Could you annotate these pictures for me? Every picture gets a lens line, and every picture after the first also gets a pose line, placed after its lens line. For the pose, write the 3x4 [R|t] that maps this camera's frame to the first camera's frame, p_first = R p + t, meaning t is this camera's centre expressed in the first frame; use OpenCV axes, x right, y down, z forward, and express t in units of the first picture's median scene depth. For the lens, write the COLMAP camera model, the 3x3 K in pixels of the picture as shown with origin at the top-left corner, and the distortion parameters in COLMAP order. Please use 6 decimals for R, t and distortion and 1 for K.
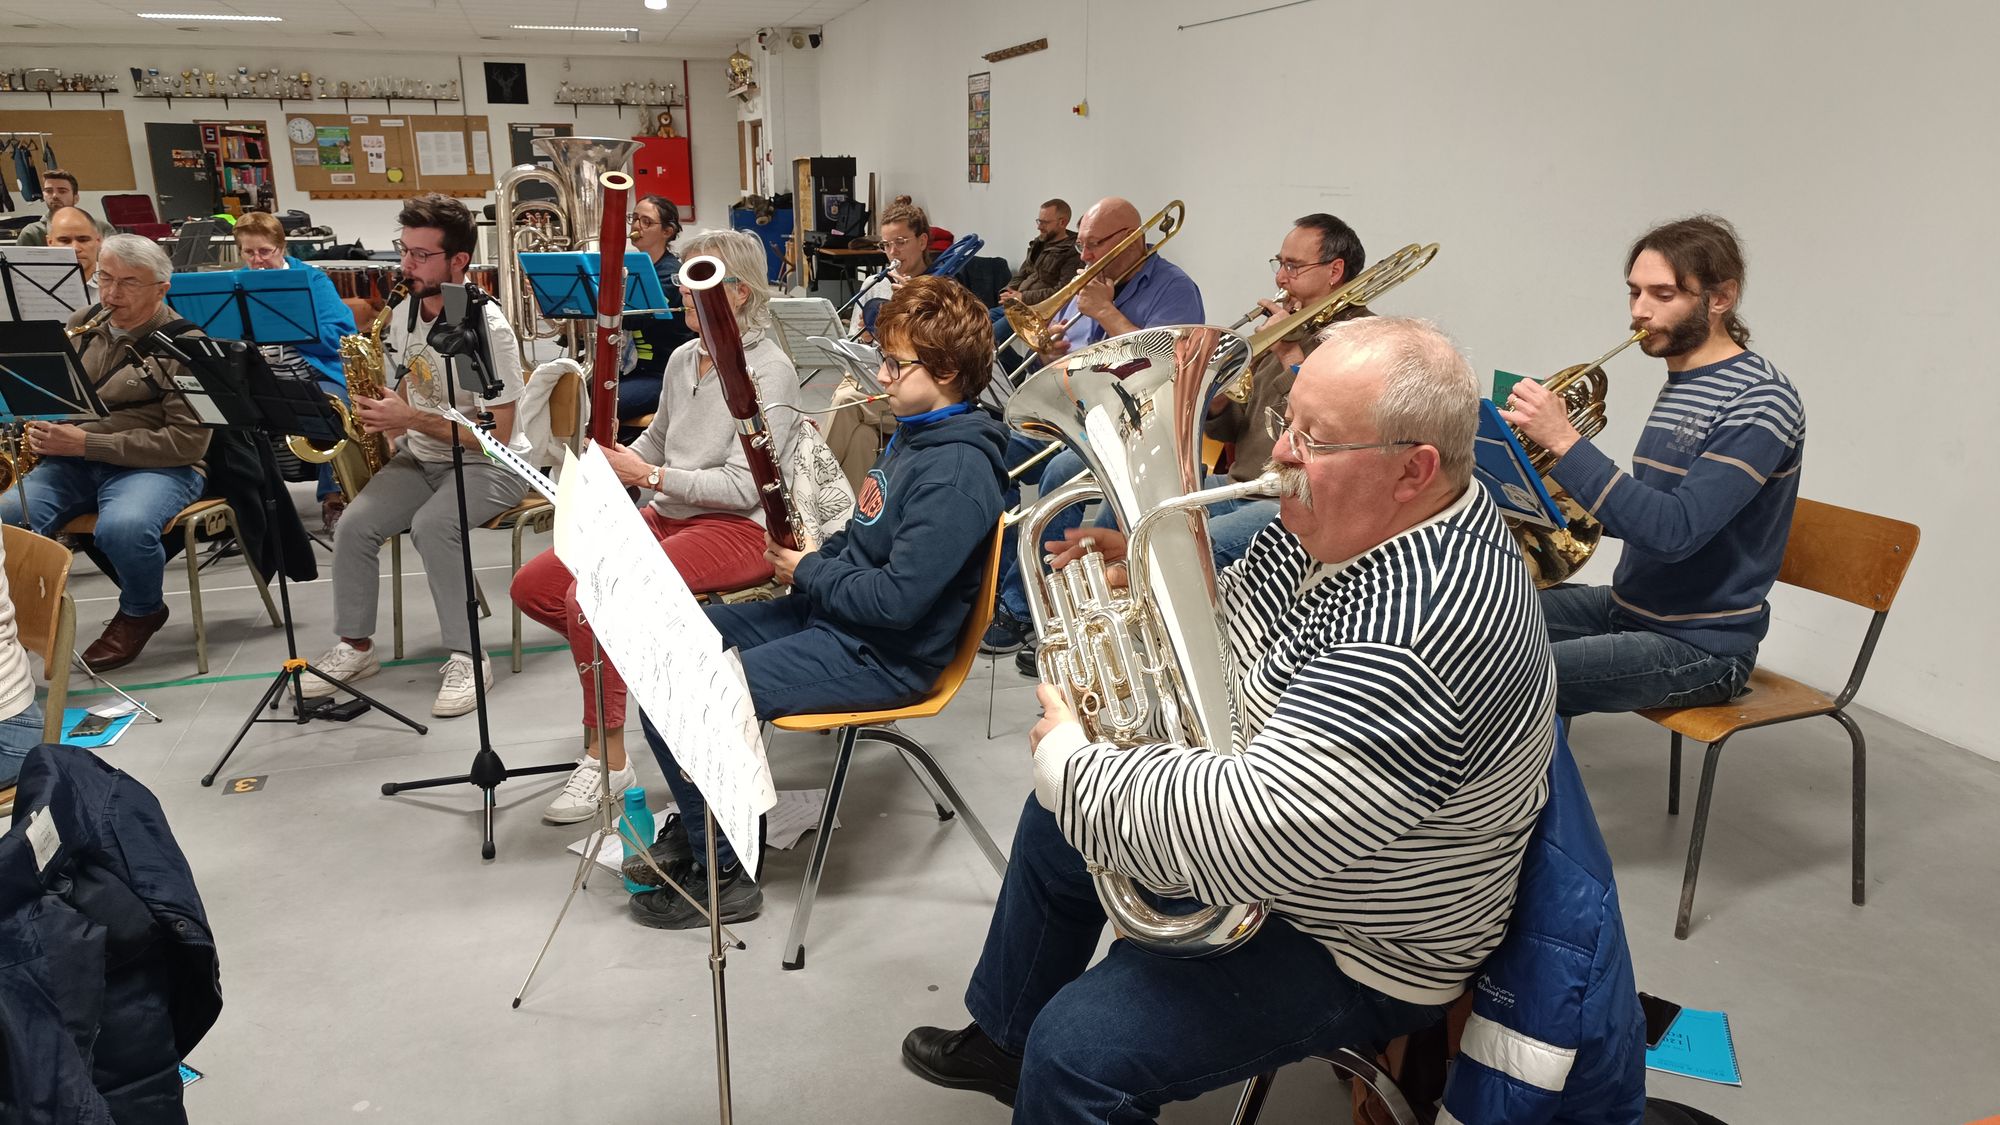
lens RADIAL K [[1350.8, 0, 999.3], [0, 1350.8, 567.2], [0, 0, 1]] dist [0.026428, -0.026215]
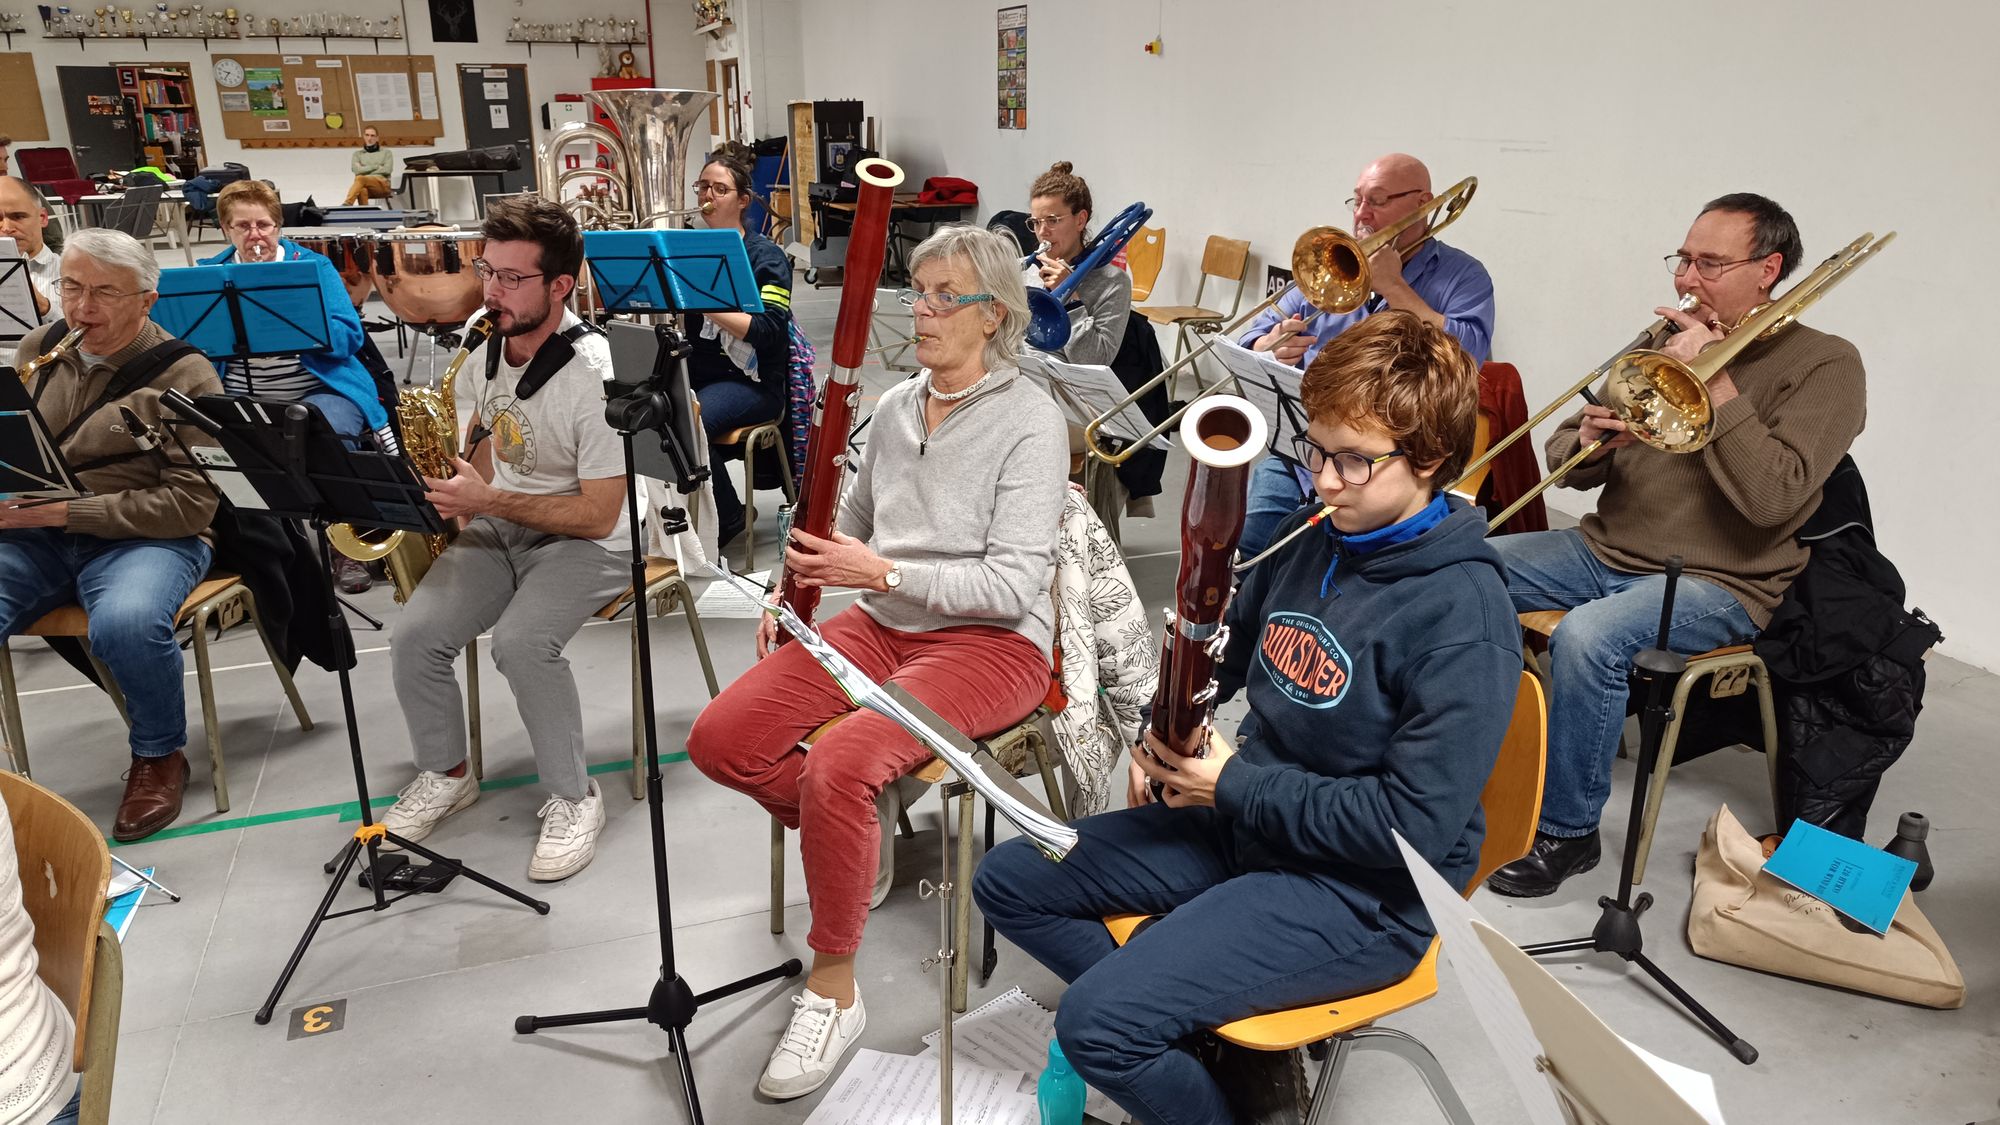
lens RADIAL K [[1359.9, 0, 1000.0], [0, 1359.9, 562.5], [0, 0, 1]] dist [0.031026, -0.034074]
pose [[0.999092, -0.018828, 0.038229, -0.056836], [0.017414, 0.999164, 0.036981, -0.025902], [-0.038894, -0.036282, 0.998584, 0.071568]]
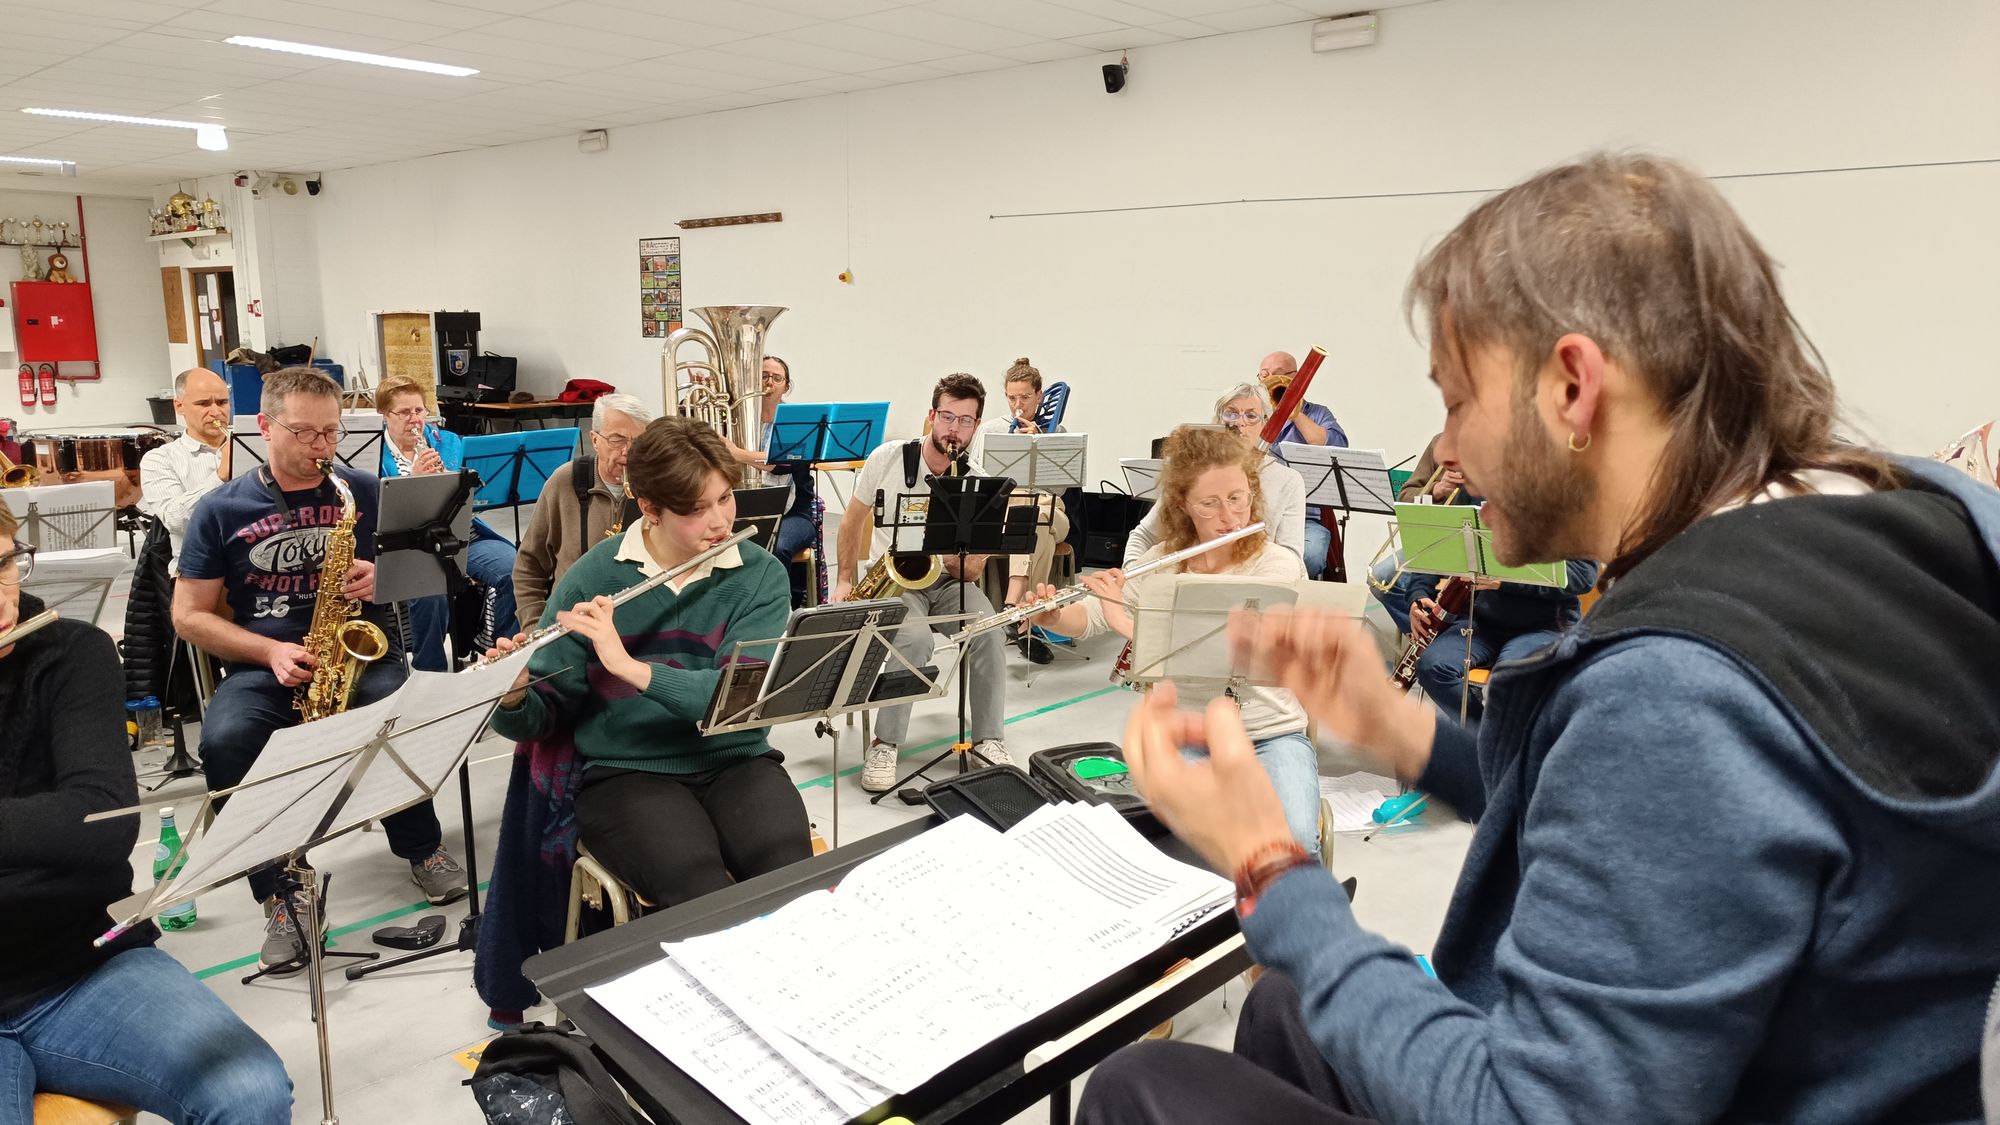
lens RADIAL K [[1386.0, 0, 994.9], [0, 1386.0, 560.9], [0, 0, 1]] dist [-0.015990, 0.010791]
pose [[0.871150, -0.072123, 0.485691, -0.287532], [0.127010, 0.988588, -0.081008, 0.002039], [-0.474306, 0.132258, 0.870369, -0.018439]]
